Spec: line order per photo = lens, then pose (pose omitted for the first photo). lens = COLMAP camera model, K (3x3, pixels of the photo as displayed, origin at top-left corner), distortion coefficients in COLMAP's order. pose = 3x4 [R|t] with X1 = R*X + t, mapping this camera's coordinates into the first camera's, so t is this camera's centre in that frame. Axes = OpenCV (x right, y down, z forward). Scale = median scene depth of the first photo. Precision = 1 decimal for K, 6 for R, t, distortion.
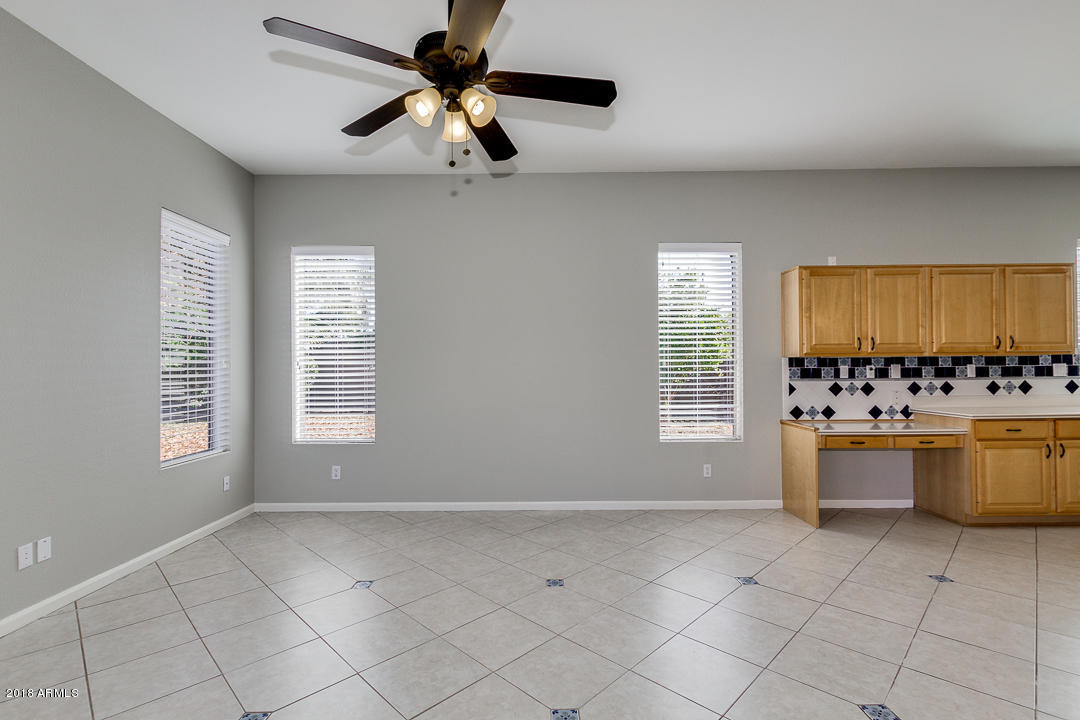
lens RADIAL K [[426.5, 0, 529.8], [0, 426.5, 366.1], [0, 0, 1]] dist [-0.000924, -0.000253]
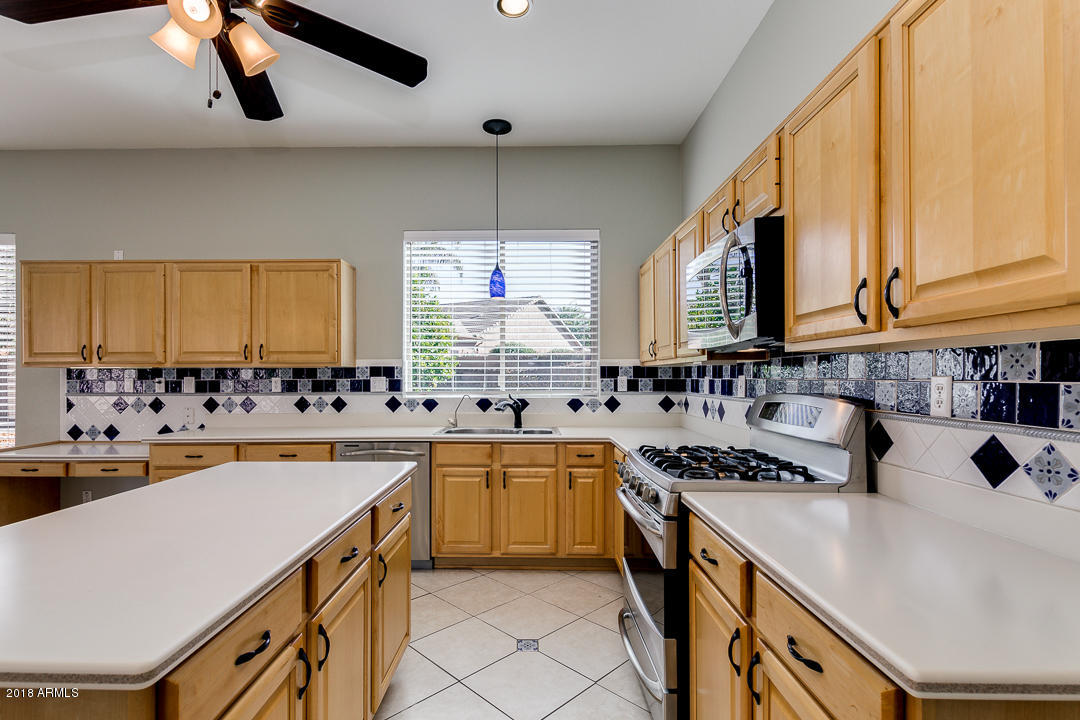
lens RADIAL K [[503.6, 0, 536.7], [0, 503.6, 376.2], [0, 0, 1]] dist [0.002125, 0.000148]
pose [[0.999961, 0.005658, 0.006781, 1.547894], [-0.005681, 0.999978, 0.003404, -0.012540], [-0.006762, -0.003442, 0.999971, -0.014213]]
